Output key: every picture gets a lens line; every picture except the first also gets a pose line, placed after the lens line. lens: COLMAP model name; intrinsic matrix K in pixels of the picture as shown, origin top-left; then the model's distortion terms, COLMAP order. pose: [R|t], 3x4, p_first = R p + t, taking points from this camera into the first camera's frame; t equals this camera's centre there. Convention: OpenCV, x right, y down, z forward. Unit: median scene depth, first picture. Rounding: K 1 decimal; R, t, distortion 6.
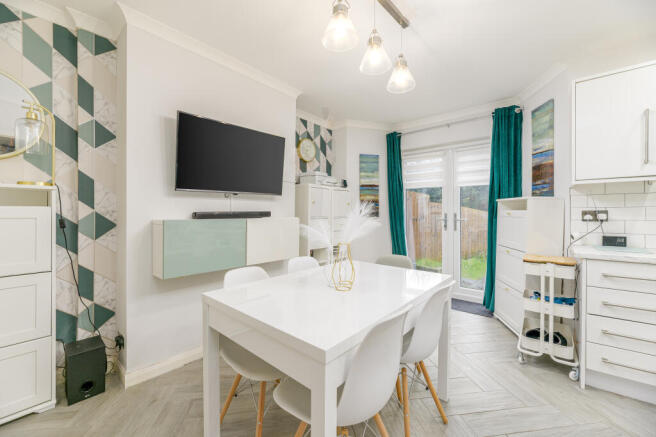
lens RADIAL K [[254.6, 0, 328.5], [0, 254.6, 214.0], [0, 0, 1]] dist [-0.000888, 0.000047]
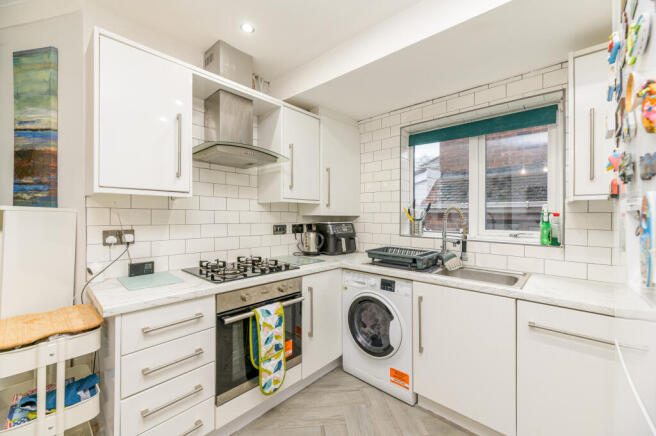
lens RADIAL K [[262.7, 0, 328.6], [0, 262.7, 213.9], [0, 0, 1]] dist [0.004768, -0.000743]
pose [[0.013071, 0.007117, 0.999889, 0.286124], [0.000183, 0.999975, -0.007120, -0.052776], [-0.999915, 0.000276, 0.013069, 0.375010]]
